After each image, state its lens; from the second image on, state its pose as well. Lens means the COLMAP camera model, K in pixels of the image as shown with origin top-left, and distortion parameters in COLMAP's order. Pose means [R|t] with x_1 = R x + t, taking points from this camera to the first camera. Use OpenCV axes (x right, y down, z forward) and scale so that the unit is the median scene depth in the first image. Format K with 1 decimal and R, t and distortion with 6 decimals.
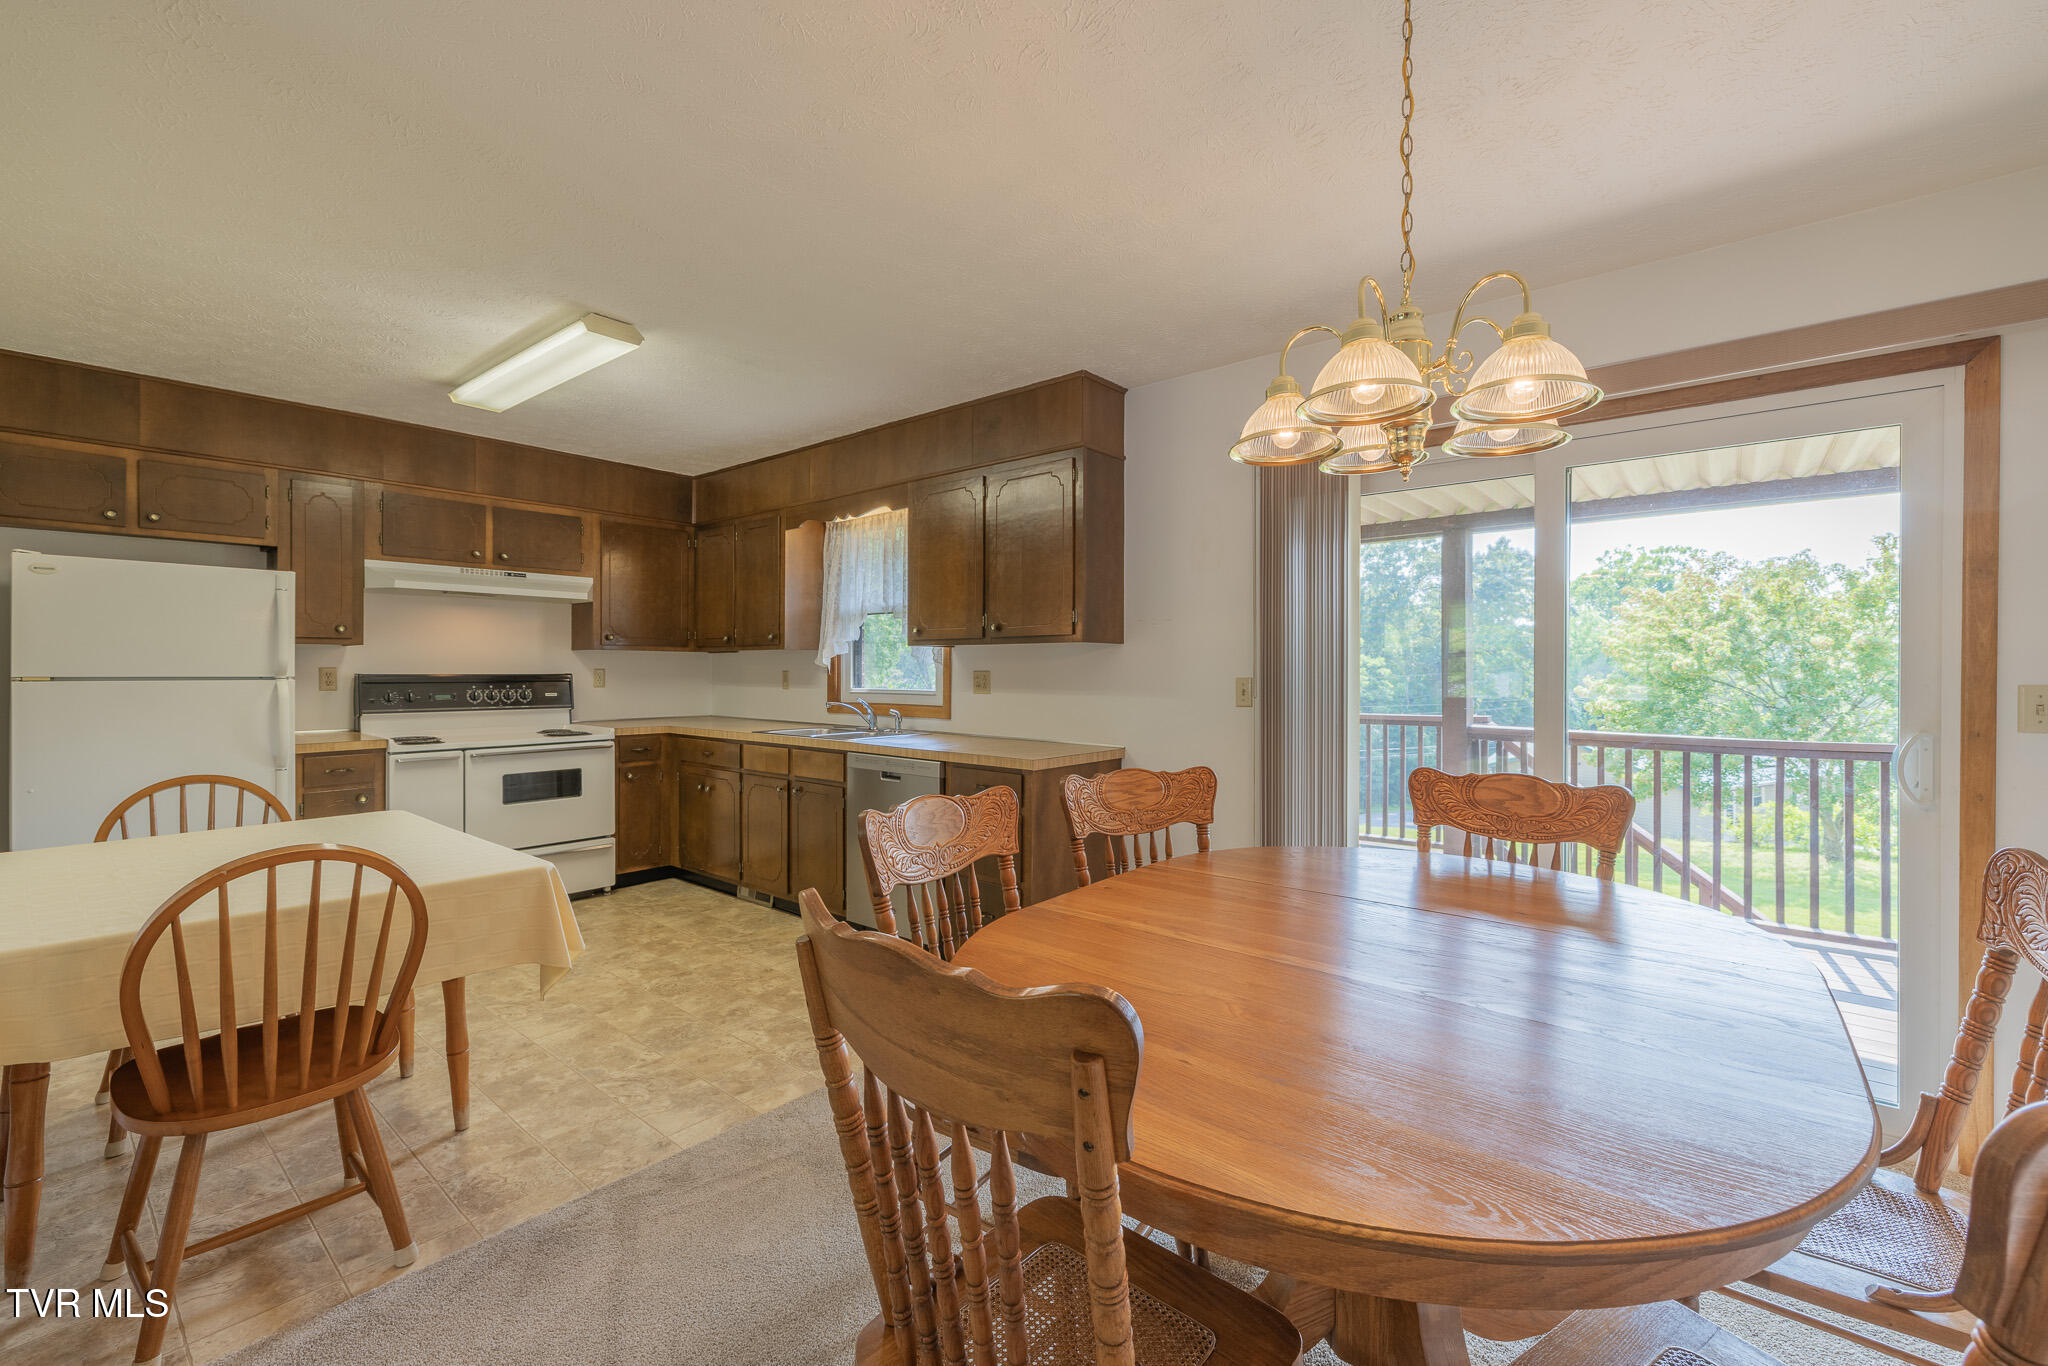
lens RADIAL K [[867.9, 0, 1037.7], [0, 867.9, 661.4], [0, 0, 1]] dist [-0.013955, 0.008467]
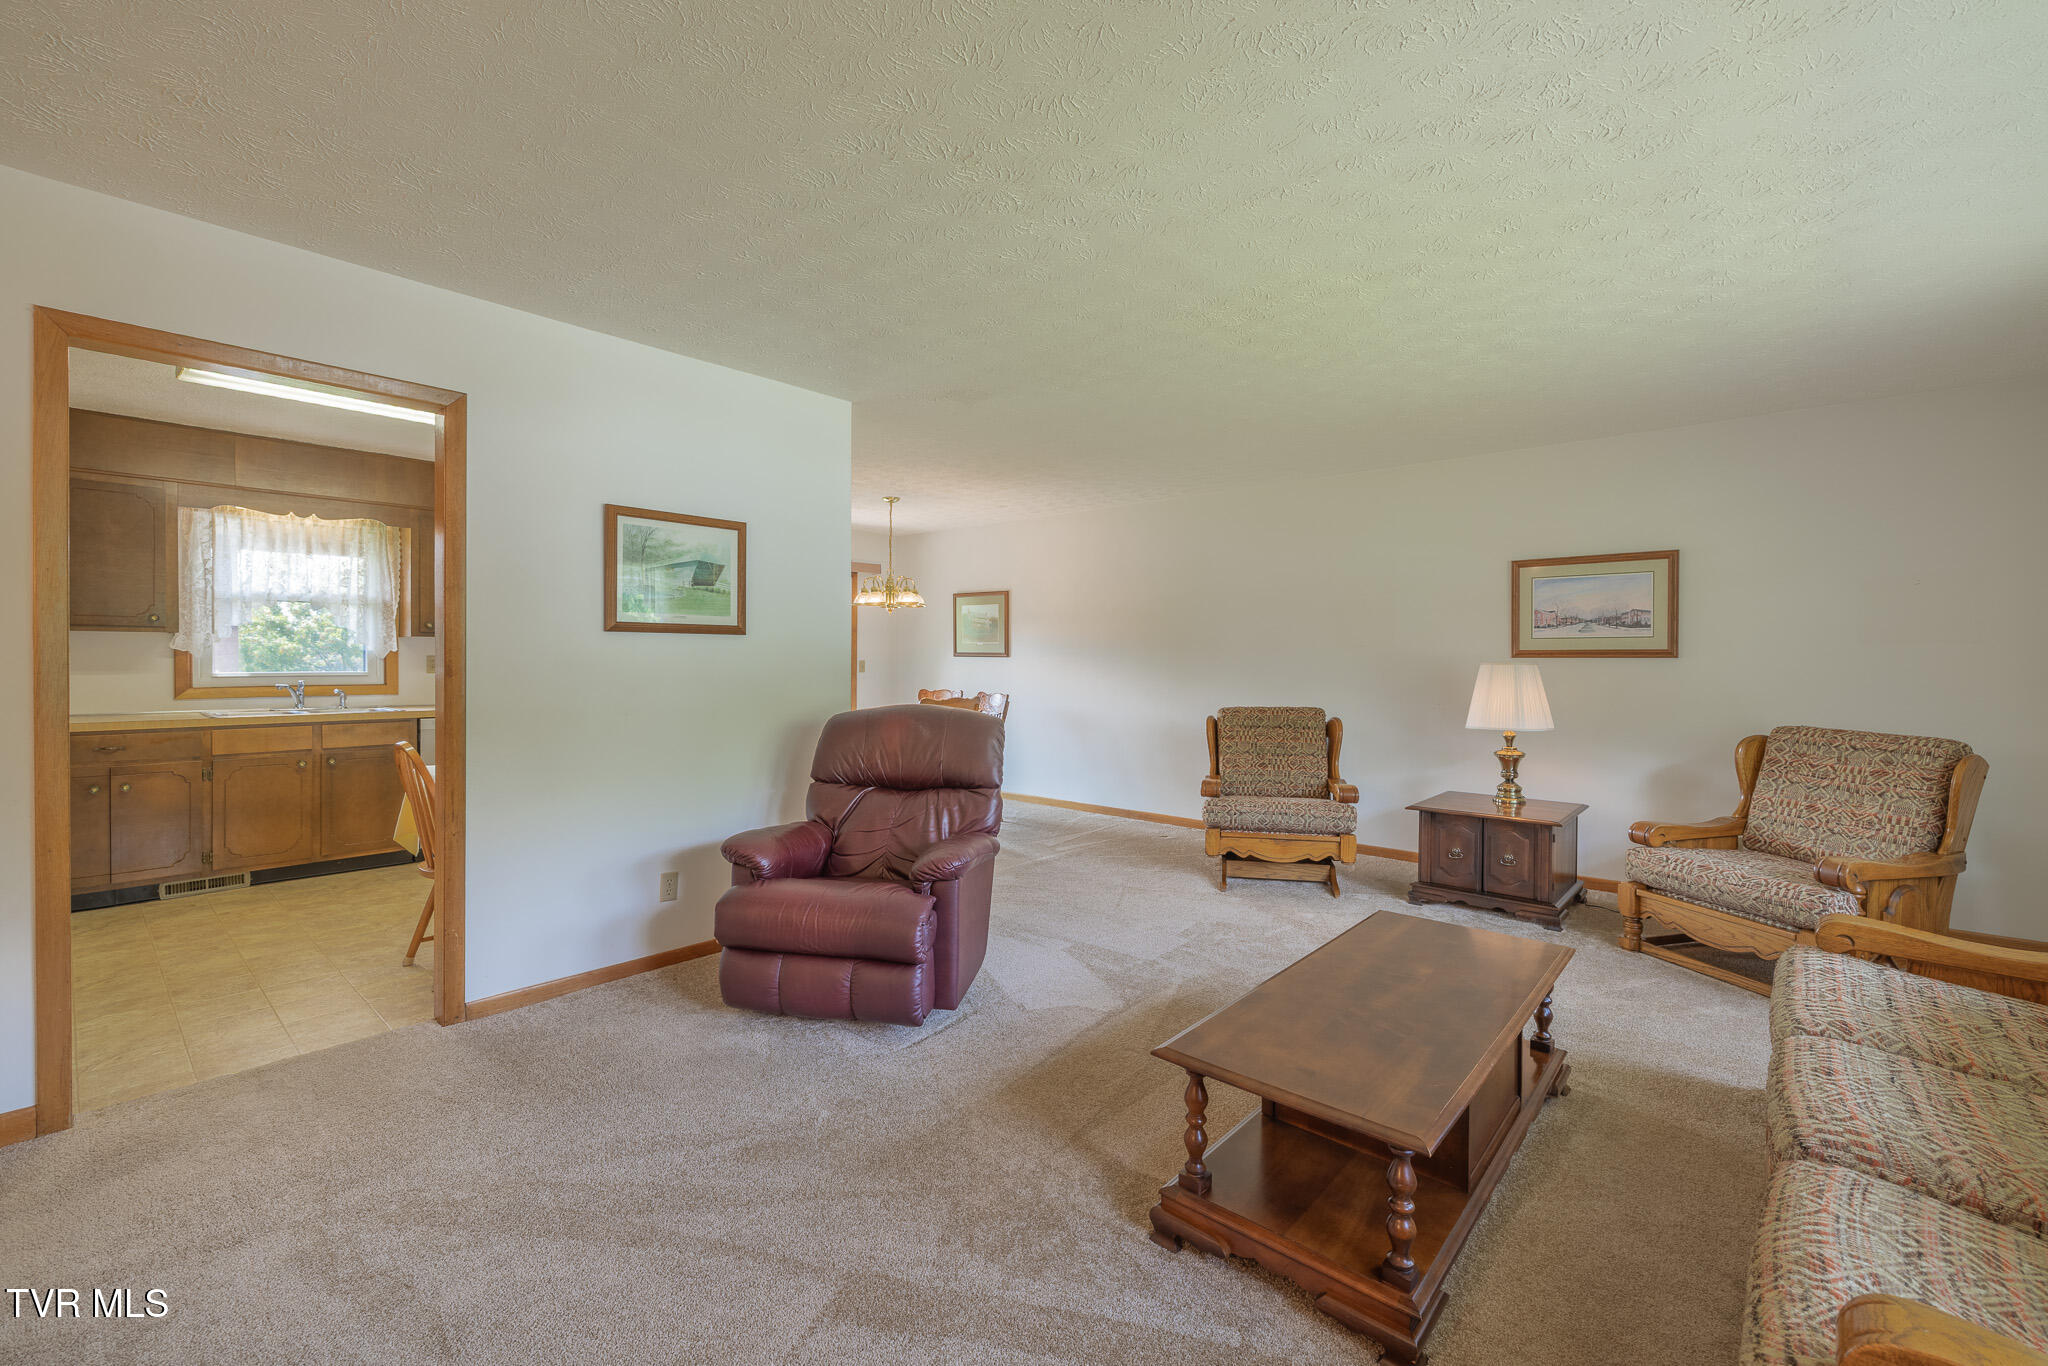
lens RADIAL K [[848.6, 0, 1024.0], [0, 848.6, 683.0], [0, 0, 1]] dist [-0.002562, -0.000251]
pose [[0.043693, -0.029350, 0.998614, -1.239772], [-0.015903, 0.999421, 0.030070, -0.000412], [-0.998918, -0.017195, 0.043201, 0.035956]]
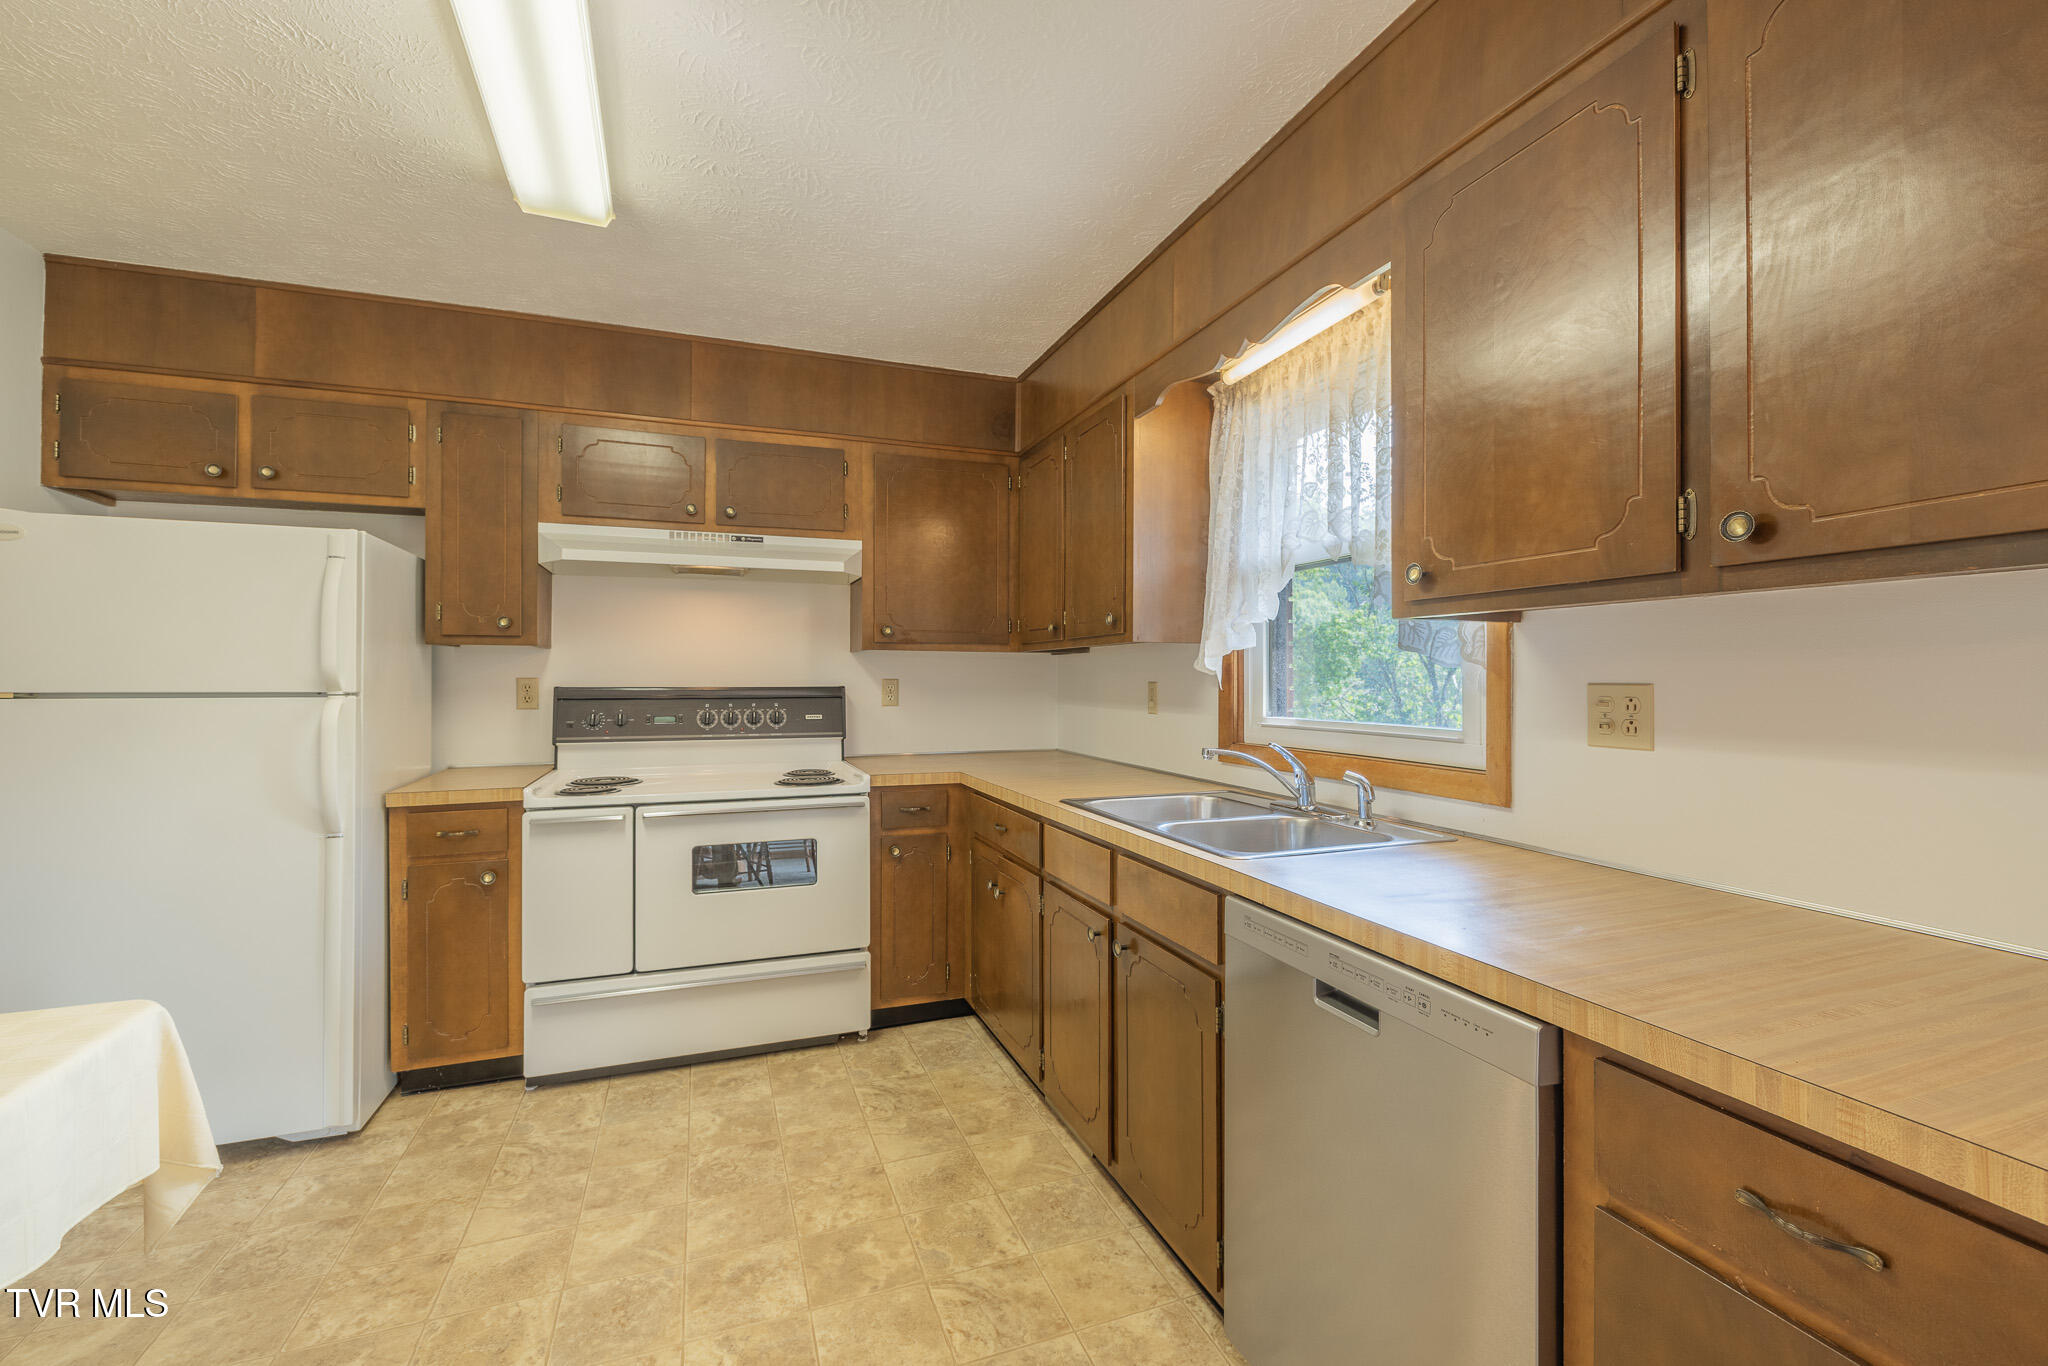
lens RADIAL K [[856.9, 0, 989.7], [0, 856.9, 677.6], [0, 0, 1]] dist [0.000333, 0.000175]
pose [[0.845194, -0.002477, -0.534454, -0.088975], [0.006482, 0.999963, 0.005615, 0.004772], [0.534421, -0.008210, 0.845179, 0.530016]]
